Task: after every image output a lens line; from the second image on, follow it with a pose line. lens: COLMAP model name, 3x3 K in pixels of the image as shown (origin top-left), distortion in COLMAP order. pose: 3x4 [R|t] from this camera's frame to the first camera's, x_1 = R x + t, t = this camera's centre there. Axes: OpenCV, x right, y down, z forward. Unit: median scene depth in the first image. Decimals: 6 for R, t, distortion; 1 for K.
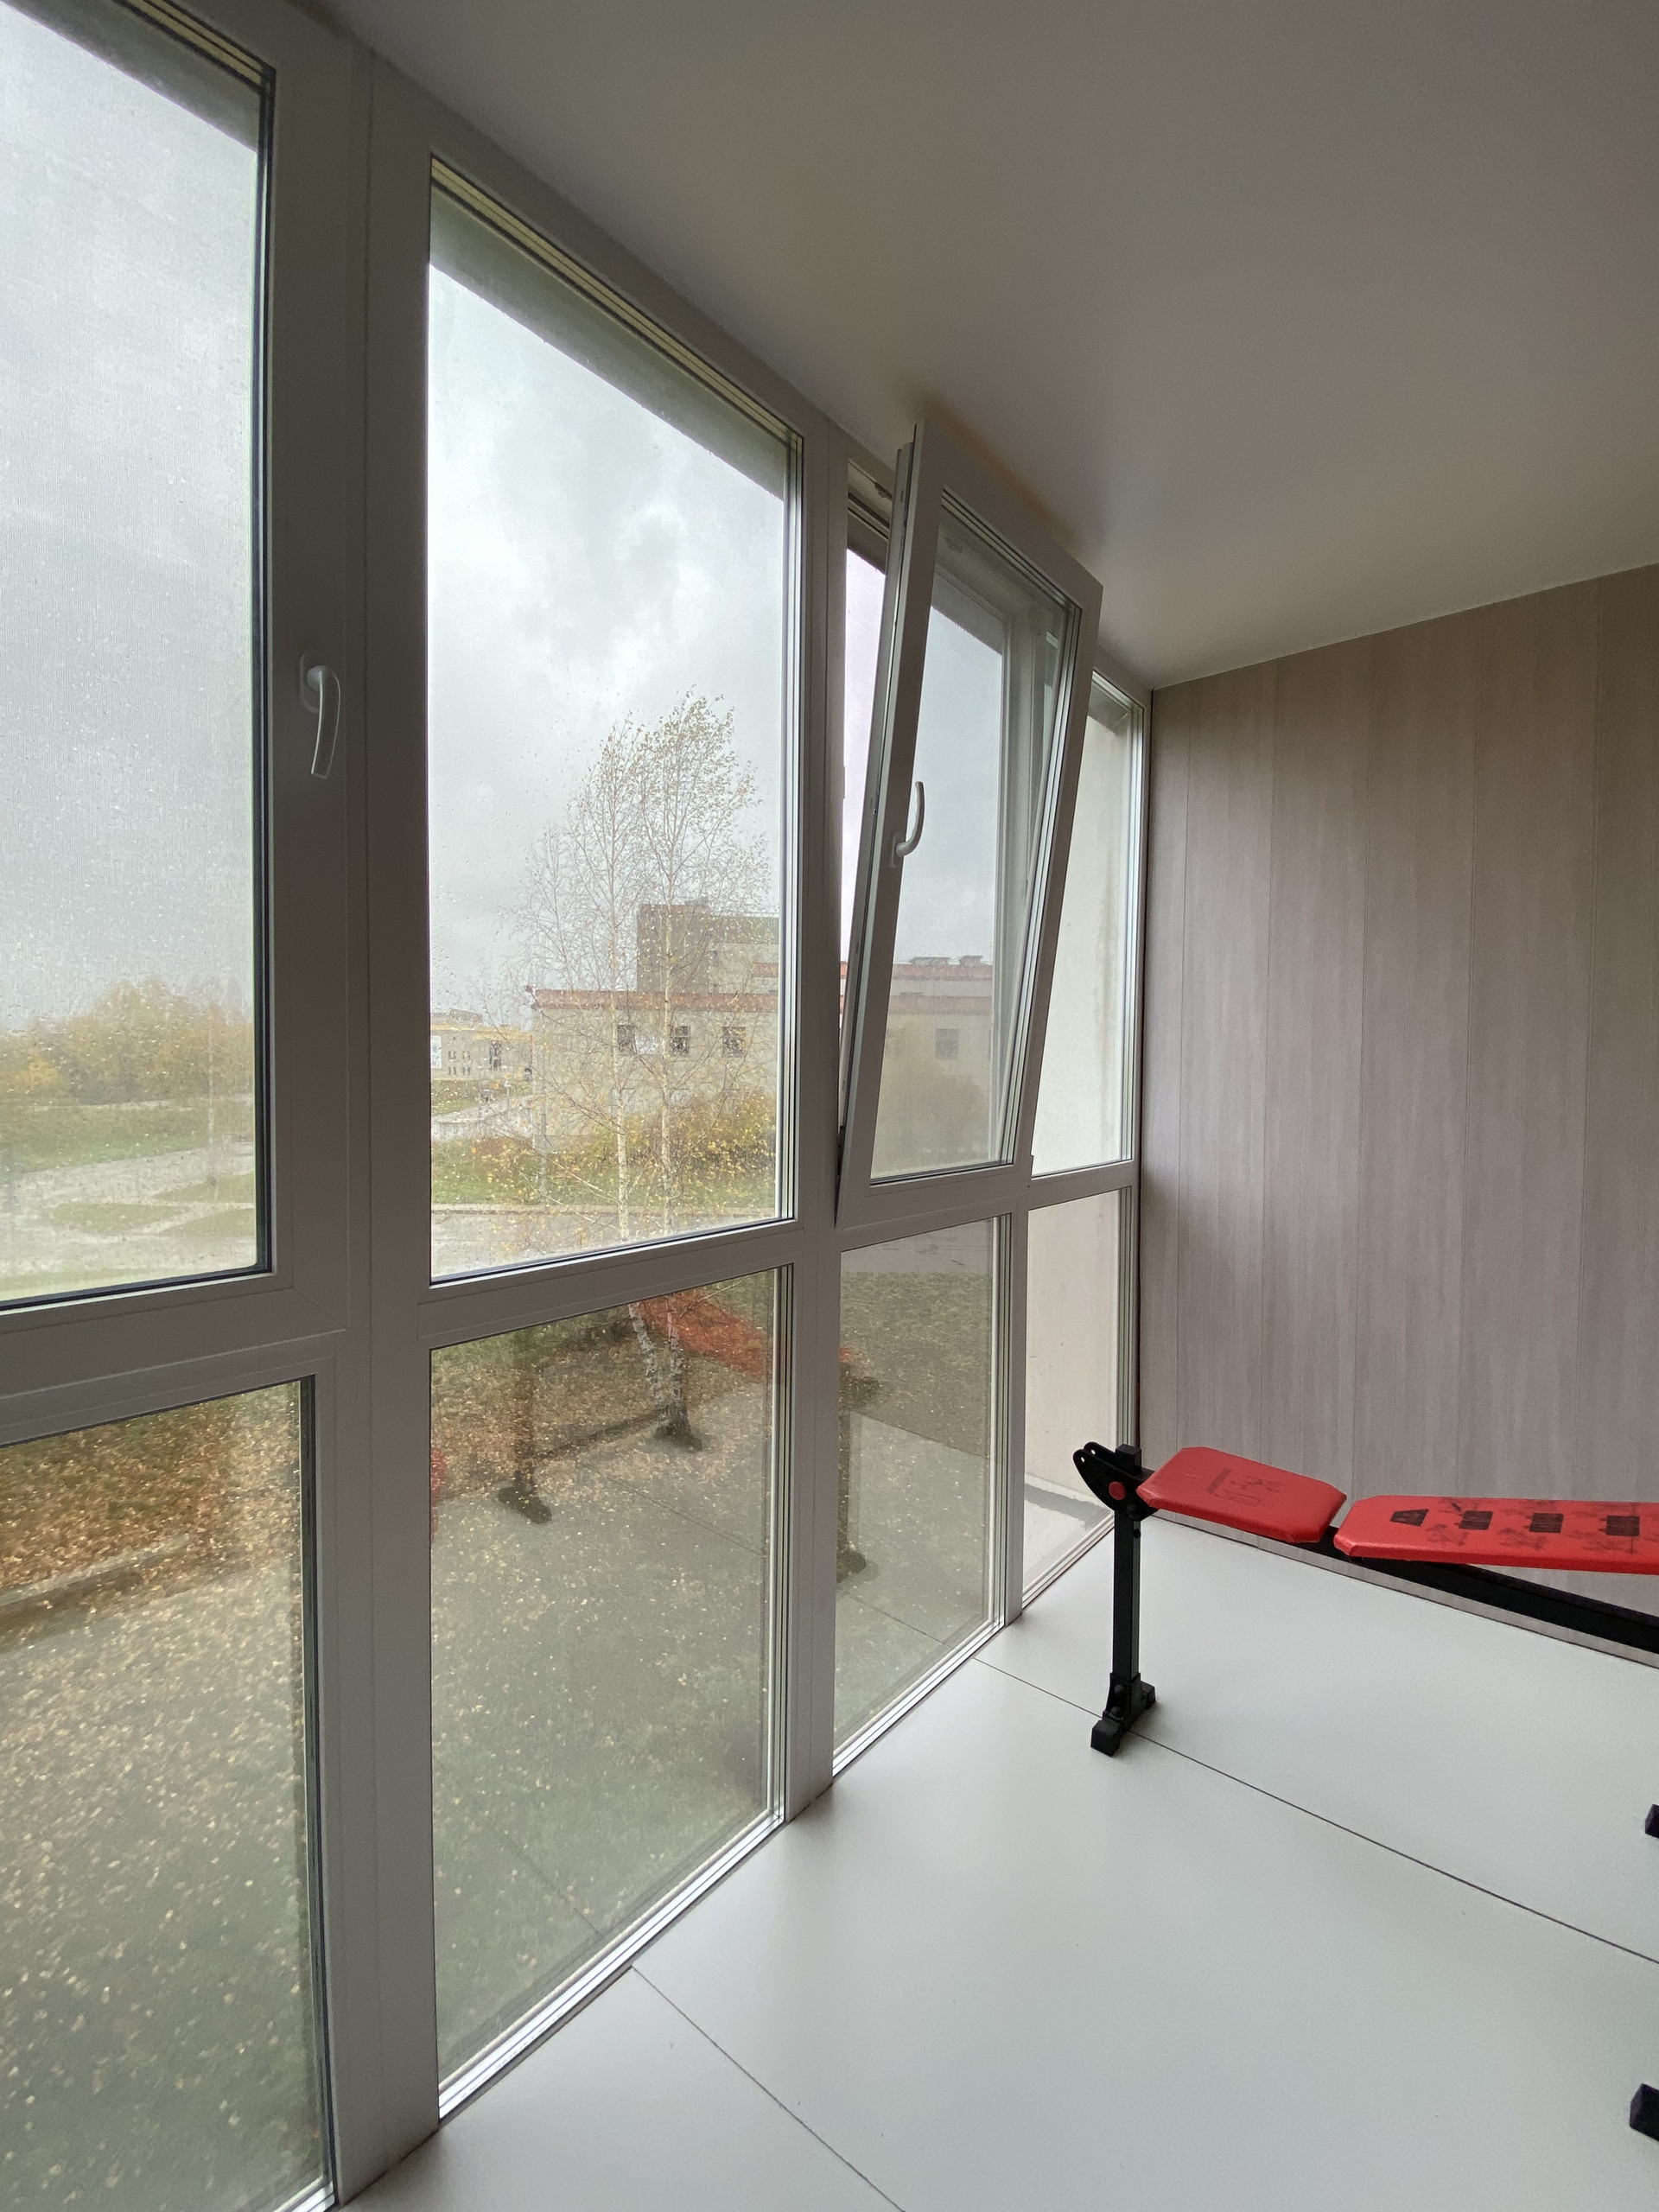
lens RADIAL K [[965.0, 0, 823.8], [0, 965.0, 1097.9], [0, 0, 1]] dist [0.098184, -0.067854]
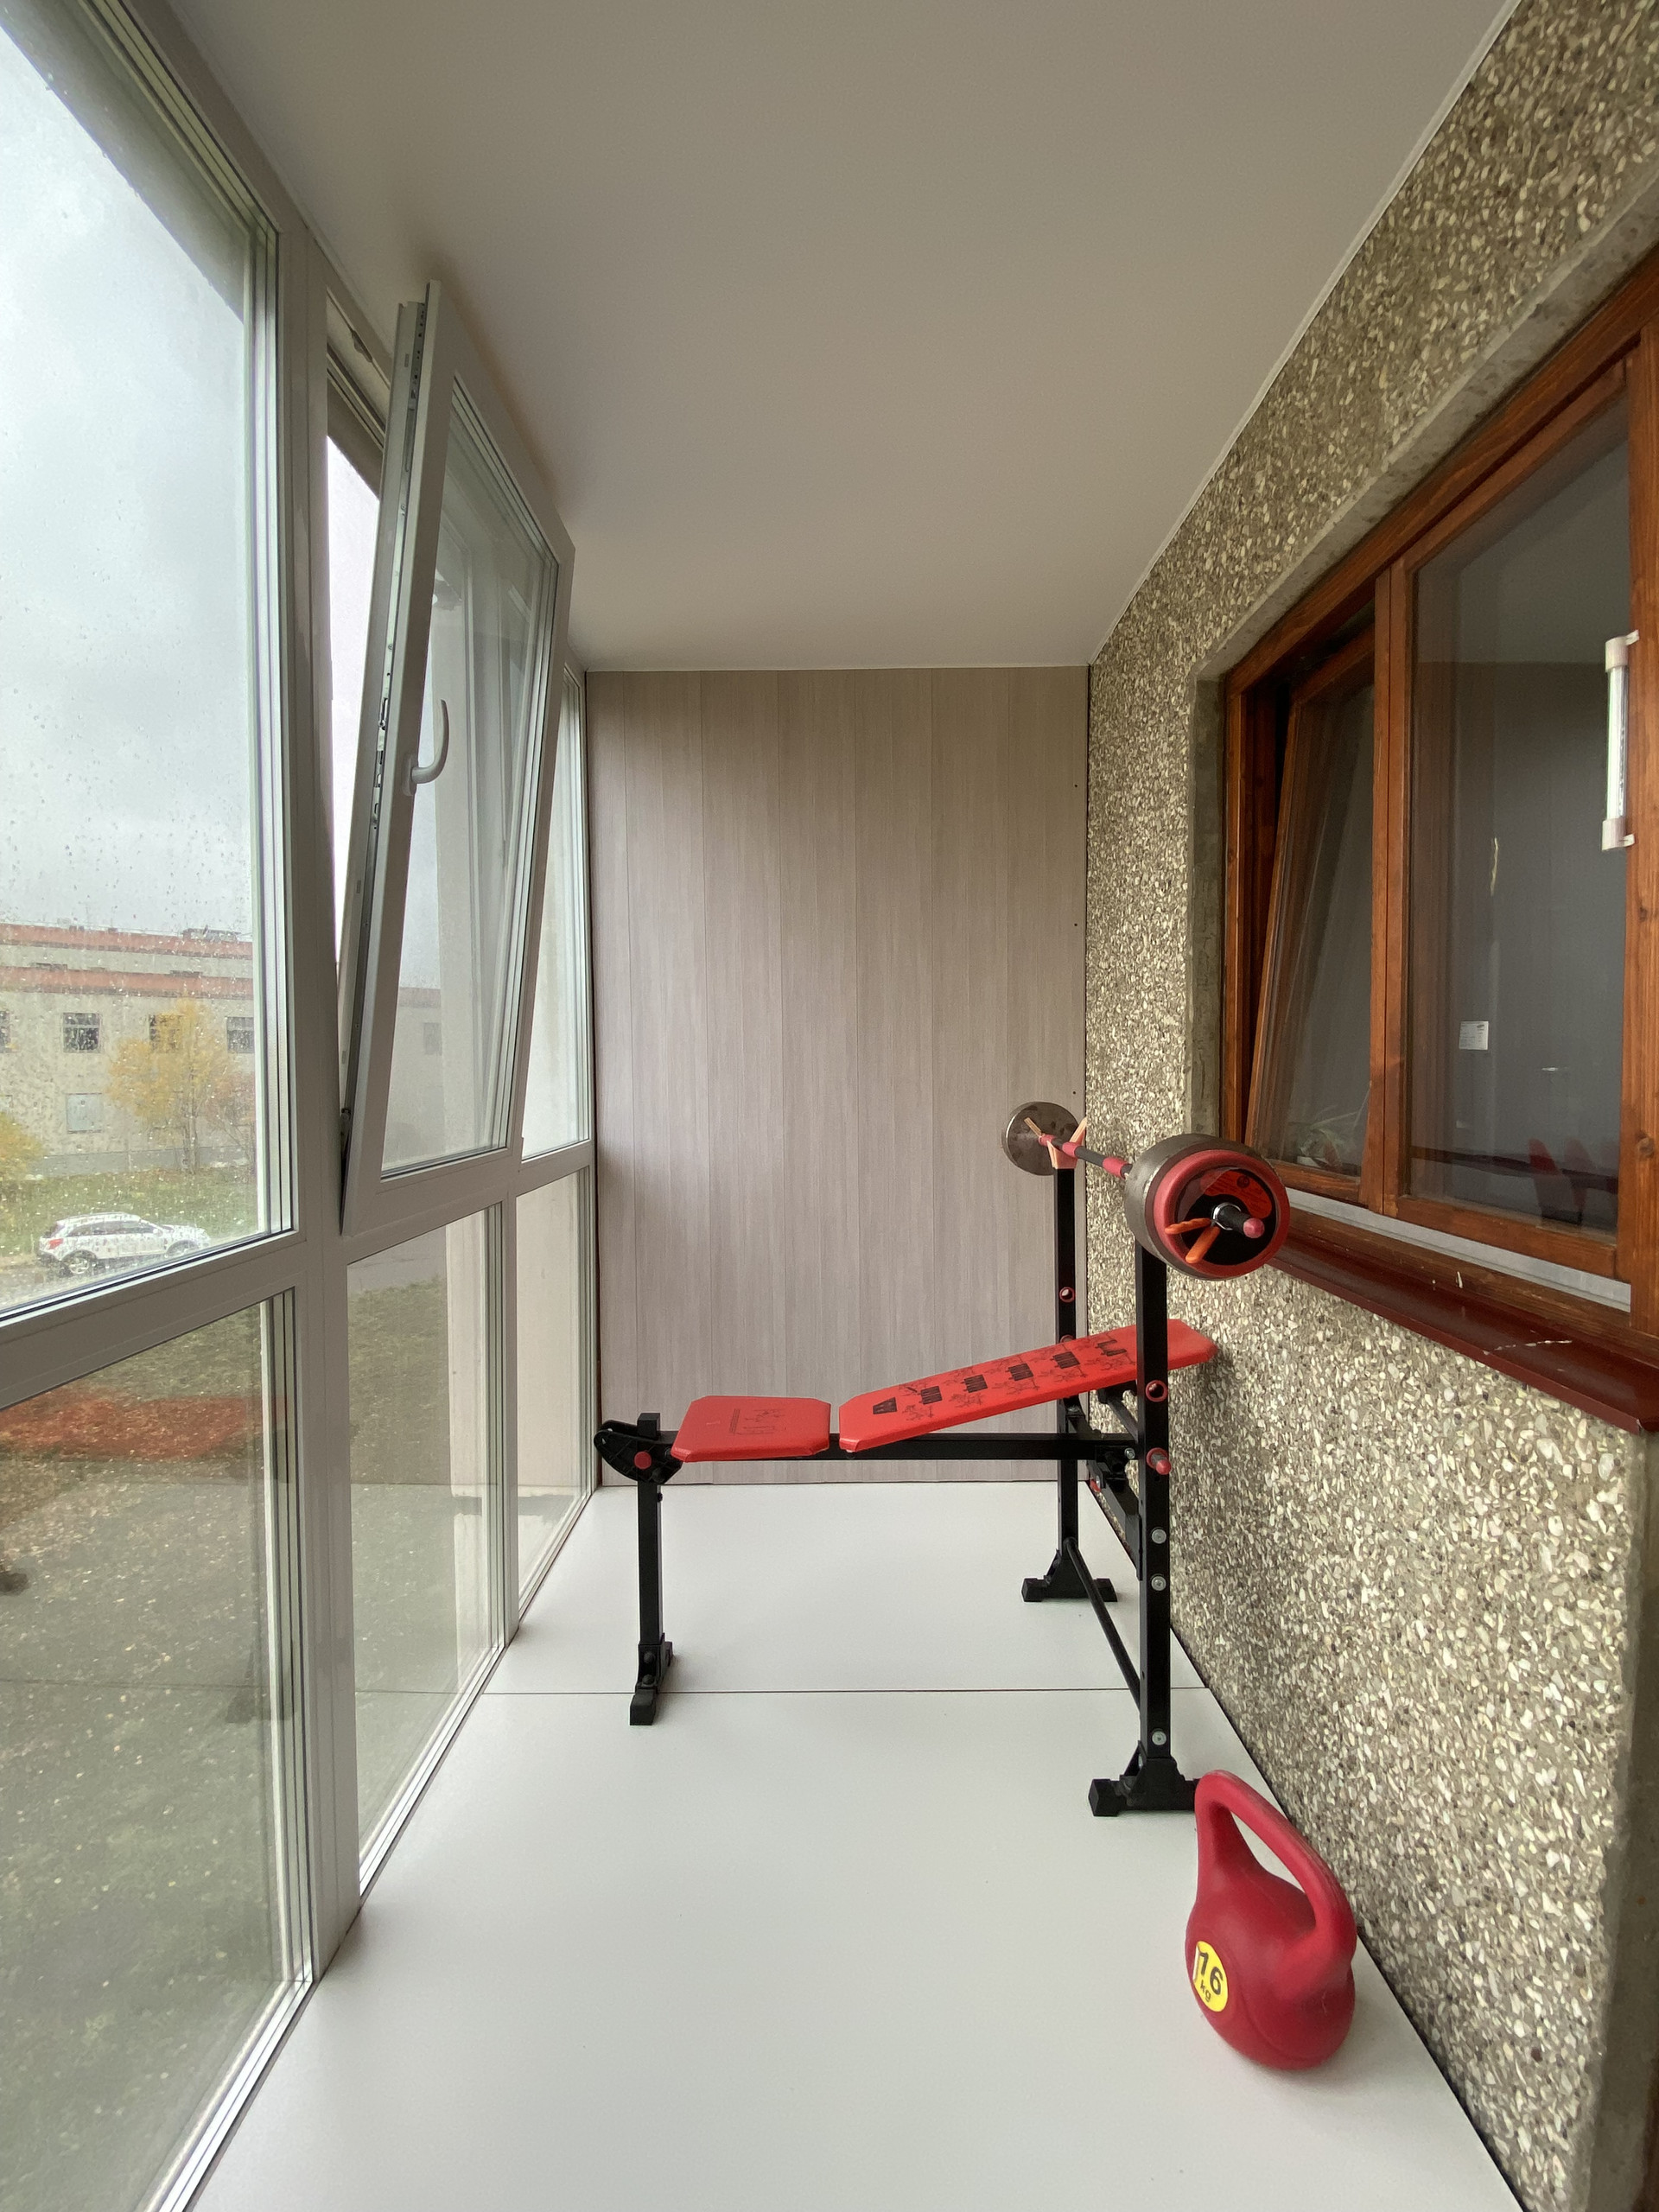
lens RADIAL K [[965.0, 0, 823.8], [0, 965.0, 1097.9], [0, 0, 1]] dist [0.098184, -0.067854]
pose [[0.775317, -0.035176, 0.630592, -0.174011], [0.033154, 0.999338, 0.014982, 0.019248], [-0.630702, 0.009291, 0.775970, 0.101438]]
